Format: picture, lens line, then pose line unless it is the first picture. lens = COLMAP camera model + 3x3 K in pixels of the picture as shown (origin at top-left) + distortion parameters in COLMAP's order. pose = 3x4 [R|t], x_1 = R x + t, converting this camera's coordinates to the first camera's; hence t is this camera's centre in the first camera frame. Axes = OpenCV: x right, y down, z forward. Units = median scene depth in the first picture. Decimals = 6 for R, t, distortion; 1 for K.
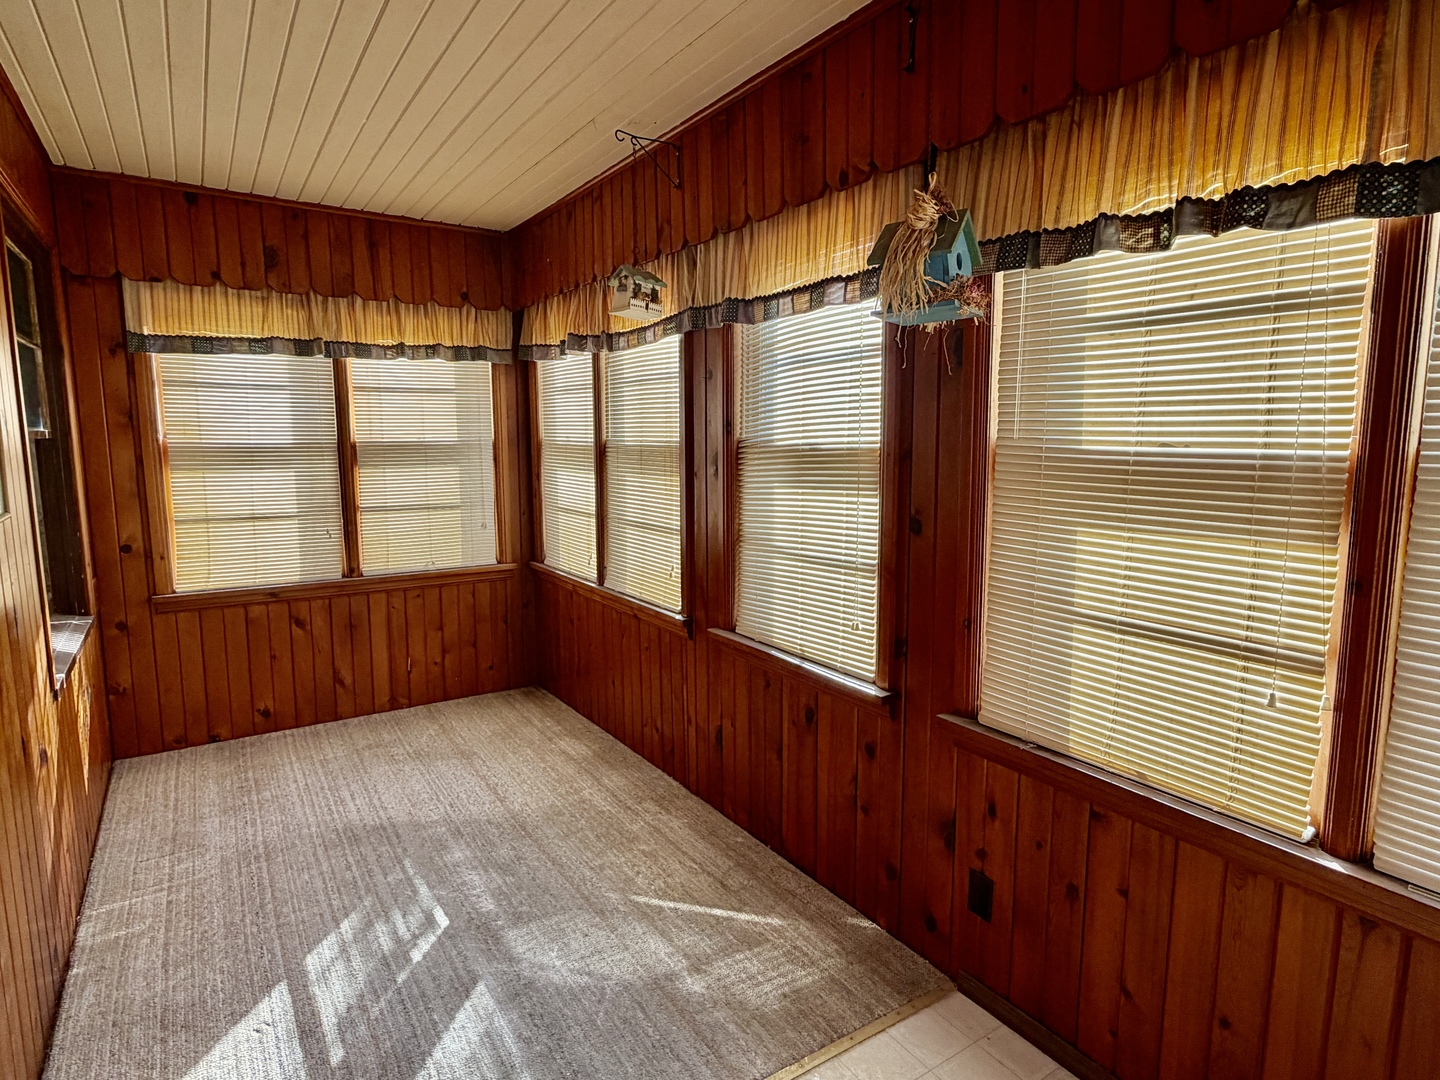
lens RADIAL K [[804.0, 0, 715.2], [0, 804.0, 539.0], [0, 0, 1]] dist [0.004703, 0.001400]
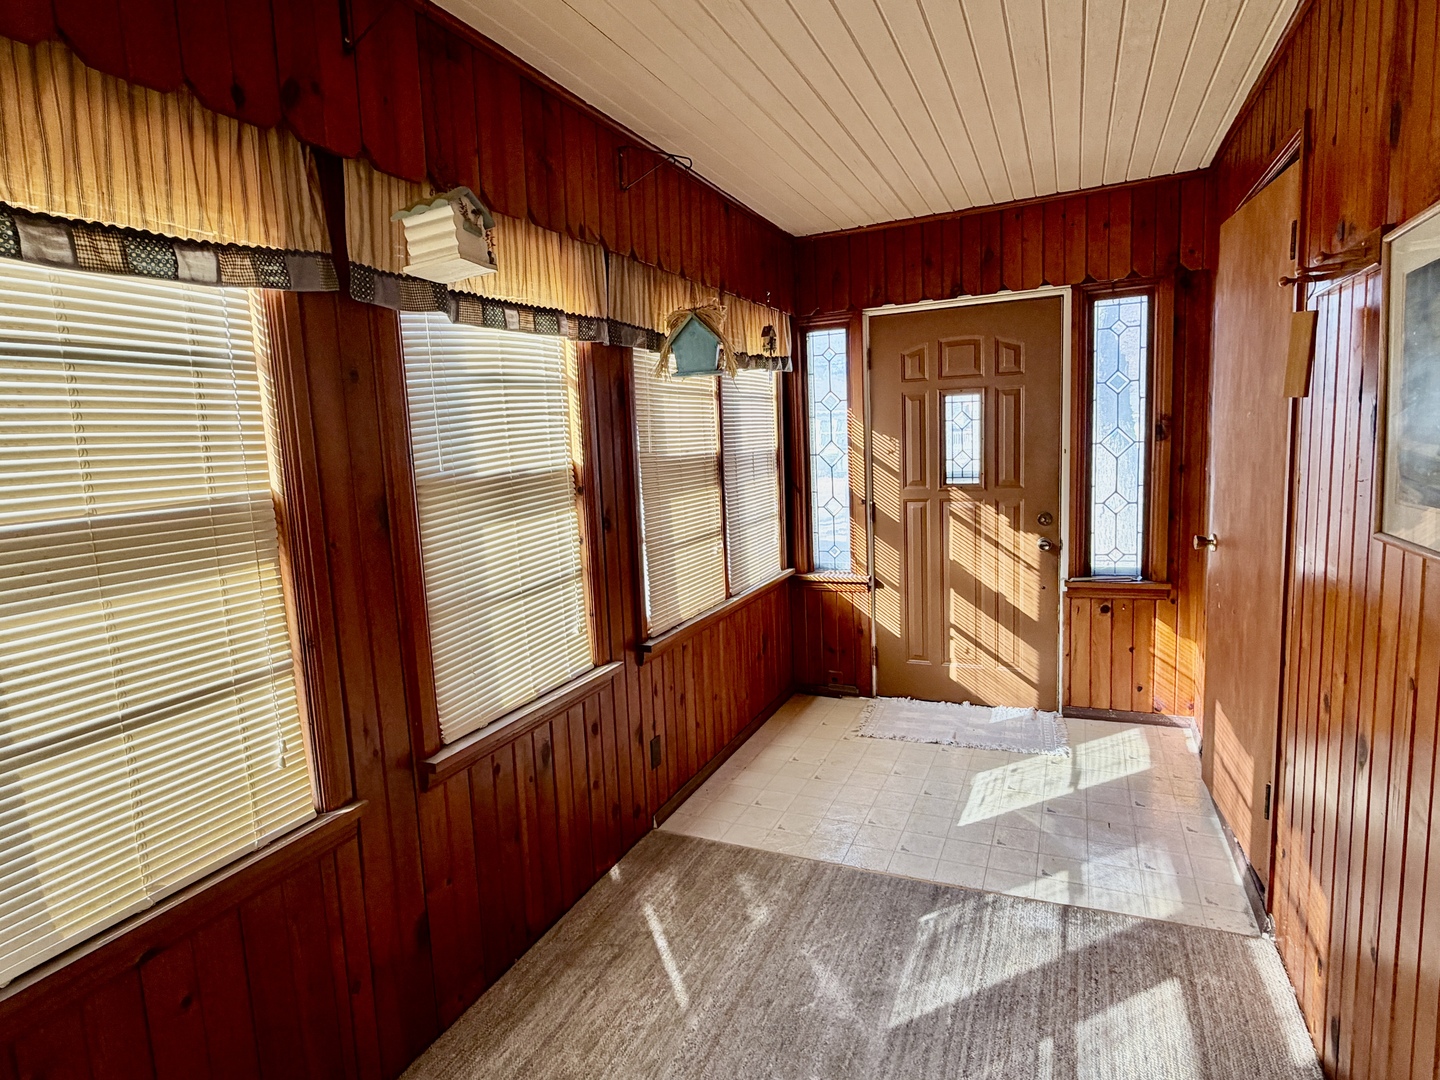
lens RADIAL K [[804.0, 0, 715.2], [0, 804.0, 539.0], [0, 0, 1]] dist [0.004703, 0.001400]
pose [[-0.549568, -0.078172, 0.831783, -0.815967], [0.159939, 0.967354, 0.196586, -0.193360], [-0.819996, 0.241072, -0.519124, 1.352802]]
